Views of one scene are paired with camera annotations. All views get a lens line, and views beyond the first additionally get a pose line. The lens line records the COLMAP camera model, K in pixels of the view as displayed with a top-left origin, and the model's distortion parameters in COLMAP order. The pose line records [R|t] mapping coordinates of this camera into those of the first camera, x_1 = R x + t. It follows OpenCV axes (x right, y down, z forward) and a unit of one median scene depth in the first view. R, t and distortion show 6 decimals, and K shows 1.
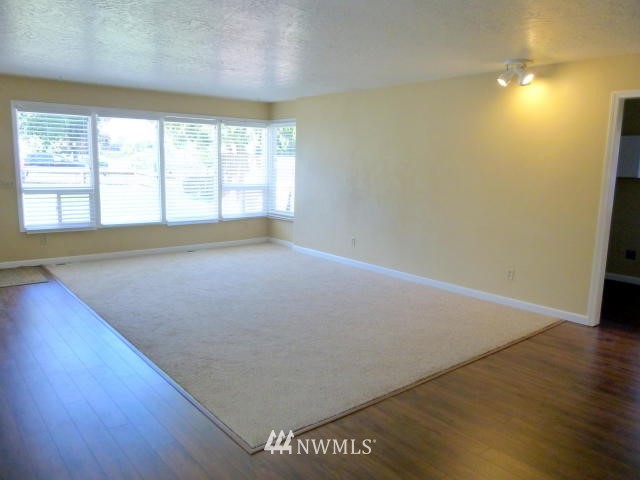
lens RADIAL K [[507.4, 0, 319.9], [0, 507.4, 240.3], [0, 0, 1]] dist [-0.047539, 0.040426]
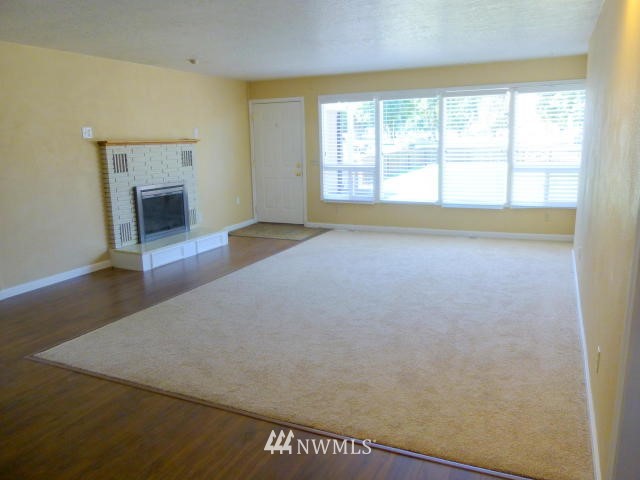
lens RADIAL K [[507.4, 0, 336.0], [0, 507.4, 253.4], [0, 0, 1]] dist [-0.047539, 0.040426]
pose [[0.406741, 0.166516, -0.898239, 0.478389], [-0.103998, 0.985296, 0.135562, -0.049483], [0.907605, 0.038277, 0.418078, 0.396555]]
